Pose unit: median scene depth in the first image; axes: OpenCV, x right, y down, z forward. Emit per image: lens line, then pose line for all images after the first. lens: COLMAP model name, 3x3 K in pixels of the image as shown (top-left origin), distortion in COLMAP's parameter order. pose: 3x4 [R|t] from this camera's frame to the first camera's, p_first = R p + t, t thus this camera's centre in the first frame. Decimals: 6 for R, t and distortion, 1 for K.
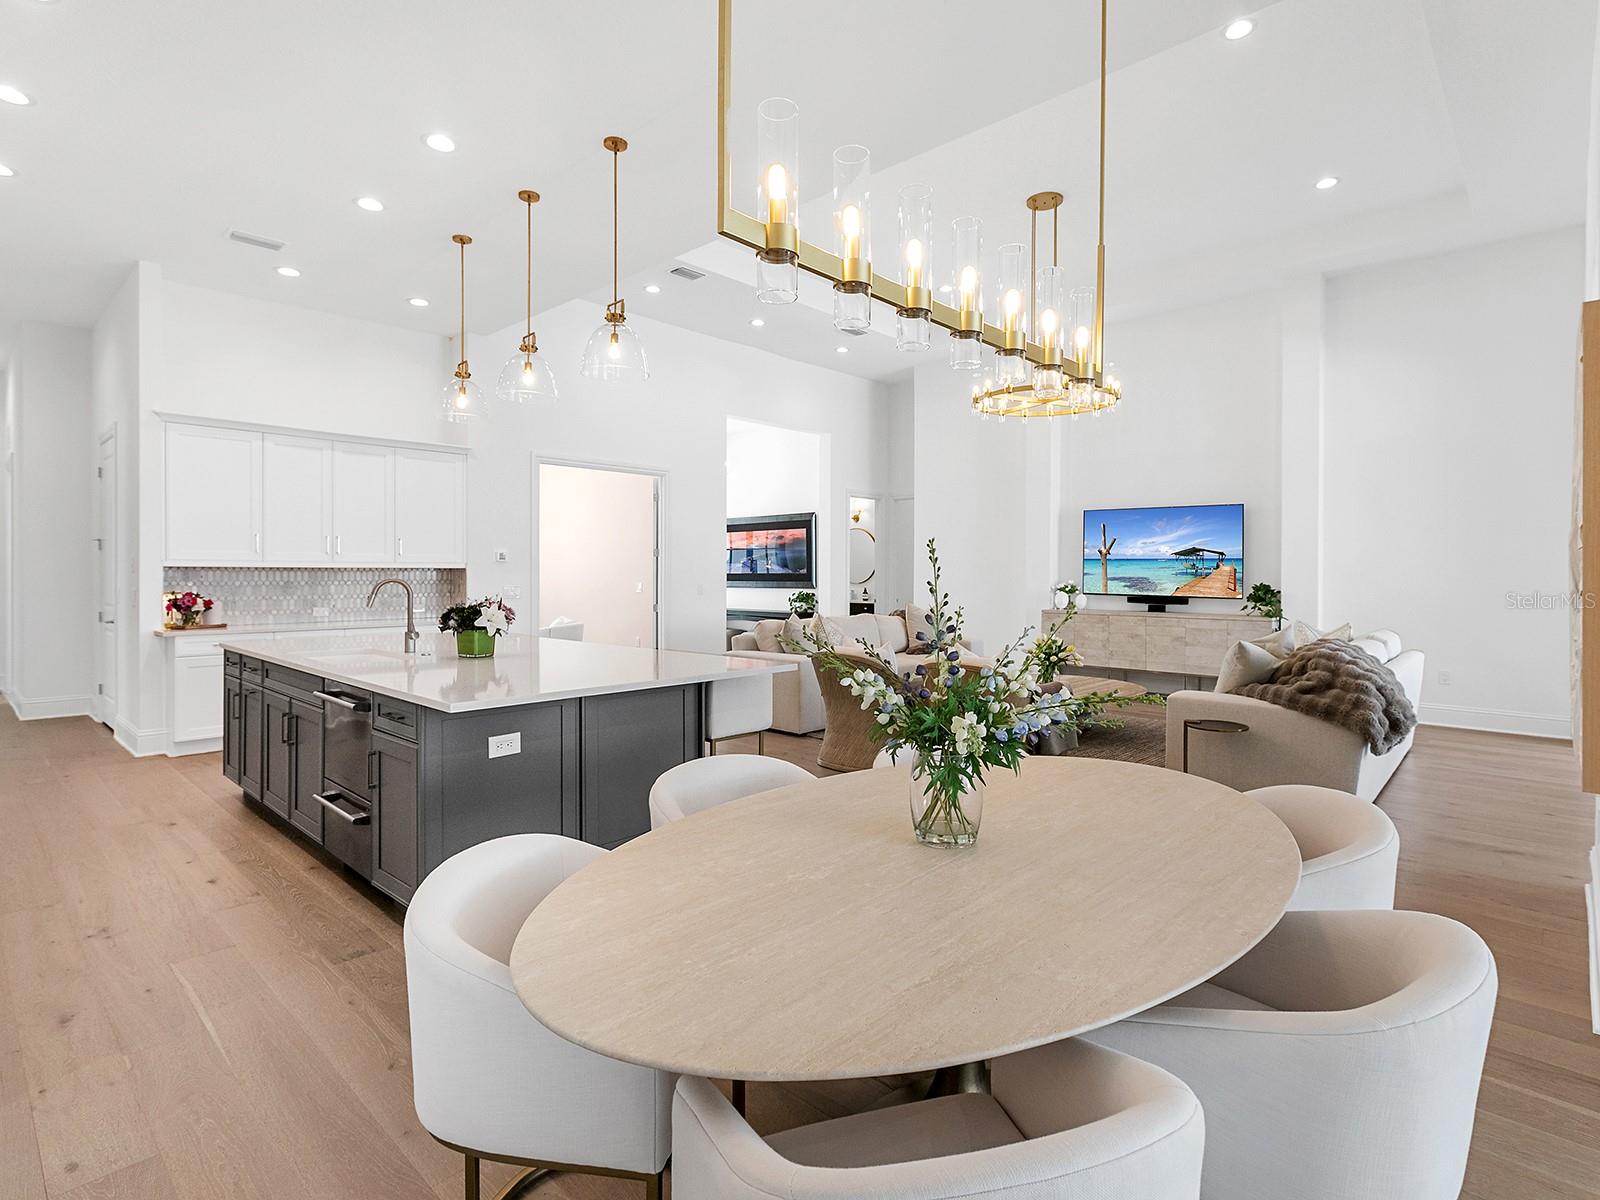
lens RADIAL K [[804.8, 0, 821.2], [0, 804.8, 578.6], [0, 0, 1]] dist [-0.002103, -0.000683]
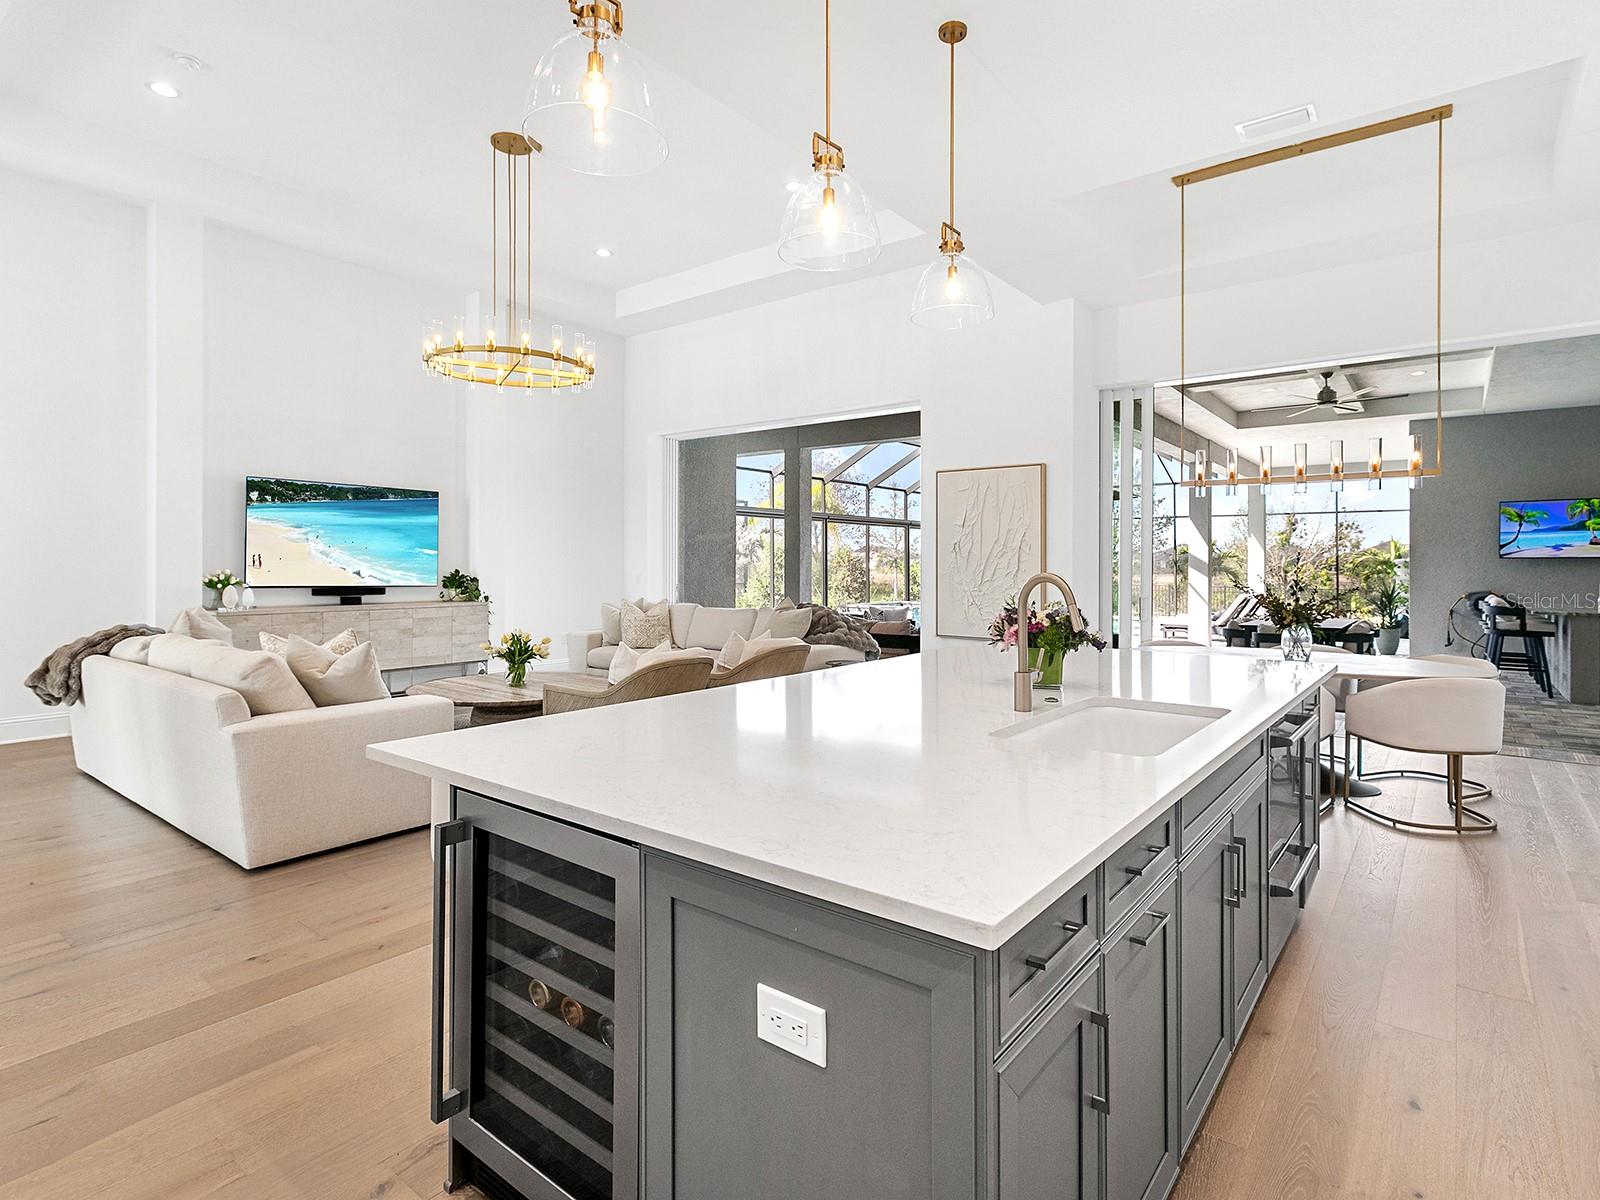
lens RADIAL K [[804.8, 0, 809.7], [0, 804.8, 573.2], [0, 0, 1]] dist [-0.002103, -0.000683]
pose [[-0.058311, -0.017717, 0.998141, -0.537962], [0.004395, 0.999828, 0.018004, -0.007334], [-0.998289, 0.005437, -0.058223, 0.605529]]
